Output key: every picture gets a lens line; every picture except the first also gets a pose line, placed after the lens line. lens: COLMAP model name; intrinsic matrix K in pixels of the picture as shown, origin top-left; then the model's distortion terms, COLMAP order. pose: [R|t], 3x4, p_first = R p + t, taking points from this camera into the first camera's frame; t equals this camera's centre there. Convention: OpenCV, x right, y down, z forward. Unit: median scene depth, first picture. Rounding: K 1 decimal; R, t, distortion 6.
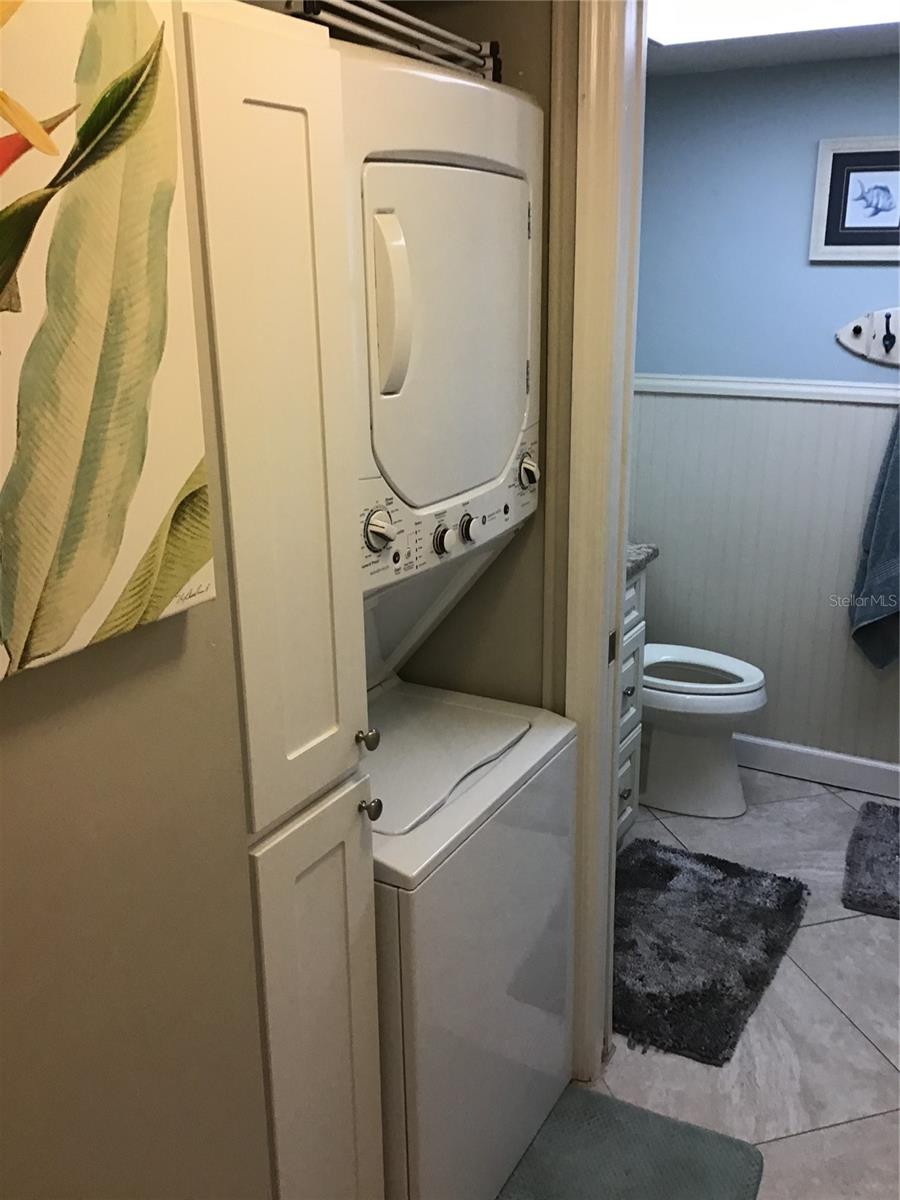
lens RADIAL K [[1103.9, 0, 449.9], [0, 1103.9, 591.5], [0, 0, 1]] dist [0.124312, -0.191394]
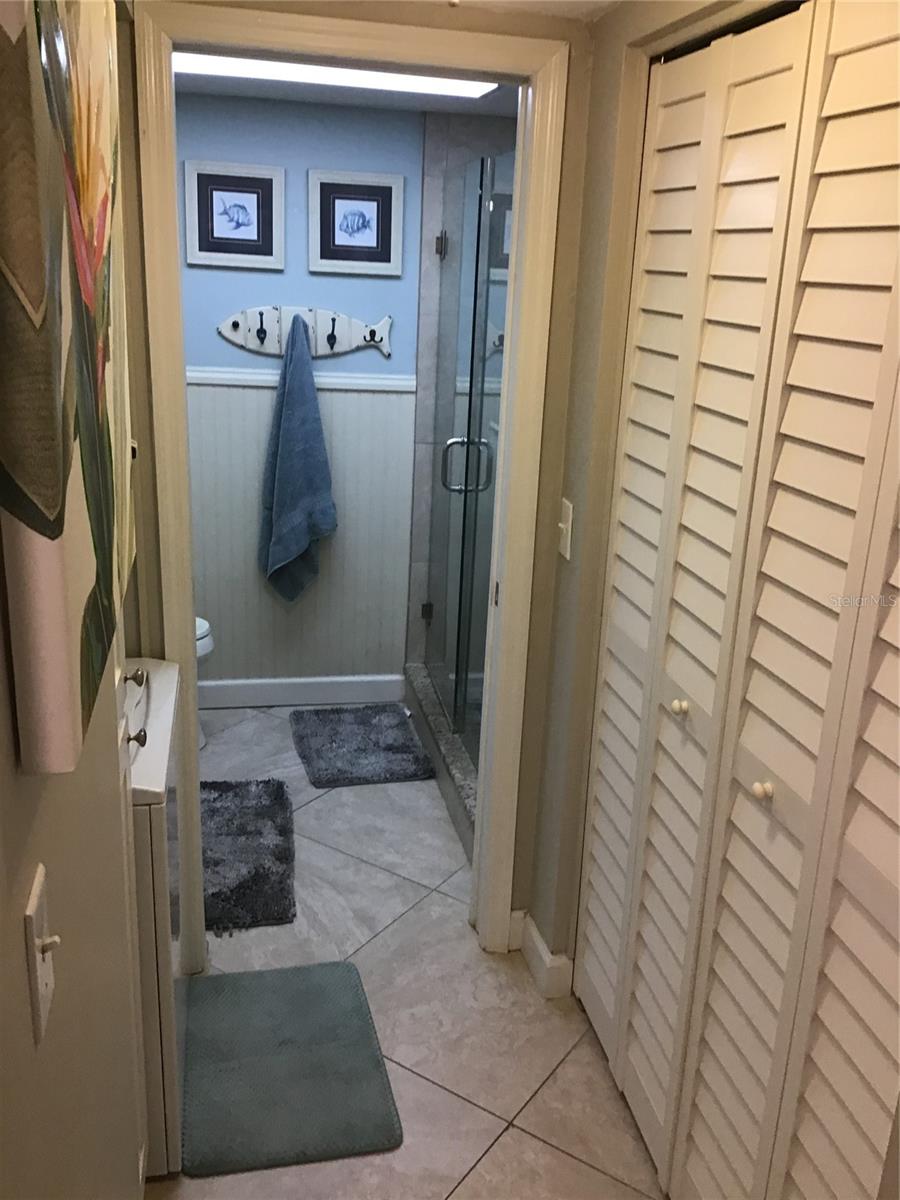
lens RADIAL K [[1088.4, 0, 450.0], [0, 1088.4, 600.0], [0, 0, 1]] dist [0.121867, -0.223628]
pose [[0.761547, -0.150574, 0.630376, -0.271464], [0.140299, 0.987875, 0.066475, 0.013200], [-0.632742, 0.037818, 0.773439, -0.047436]]
